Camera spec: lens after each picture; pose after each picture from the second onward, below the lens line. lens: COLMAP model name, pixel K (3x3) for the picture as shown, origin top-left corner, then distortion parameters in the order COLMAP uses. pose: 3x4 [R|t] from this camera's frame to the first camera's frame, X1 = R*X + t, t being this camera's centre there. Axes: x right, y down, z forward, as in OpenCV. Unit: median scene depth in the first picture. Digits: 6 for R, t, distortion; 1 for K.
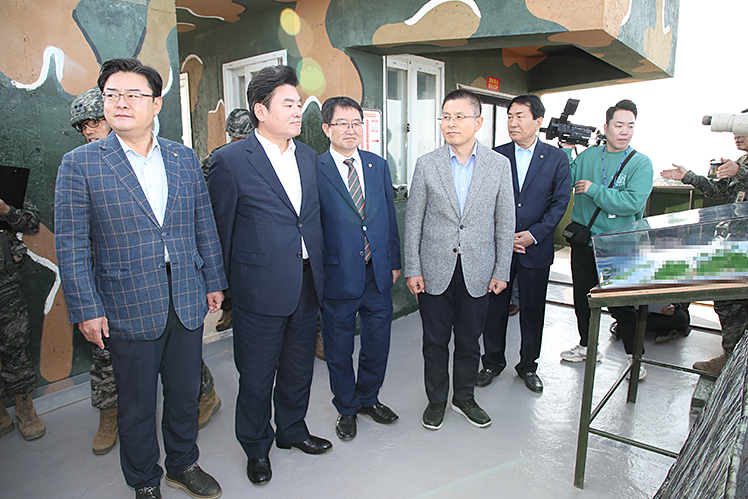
lens RADIAL K [[481.2, 0, 374.0], [0, 481.2, 249.5], [0, 0, 1]] dist [-0.050479, -0.000501]
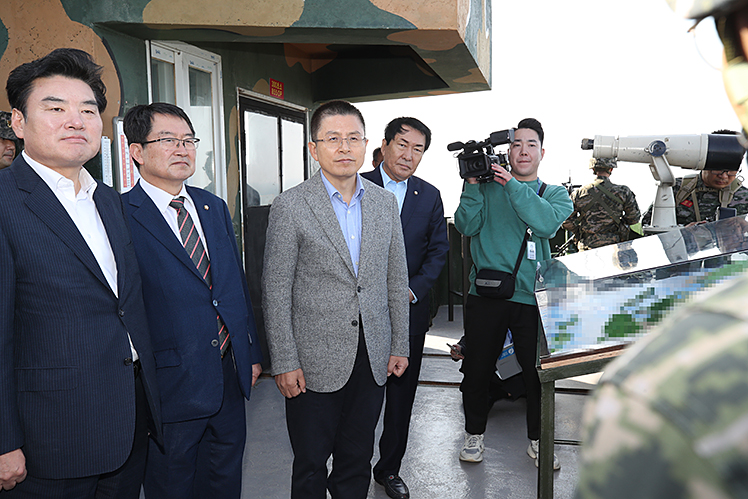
lens RADIAL K [[689.2, 0, 374.0], [0, 689.2, 249.5], [0, 0, 1]] dist [-0.003098, 0.008606]
pose [[0.896654, -0.047001, 0.440229, -0.172083], [0.091025, 0.992677, -0.079416, -0.018264], [-0.433273, 0.111280, 0.894367, 0.055709]]
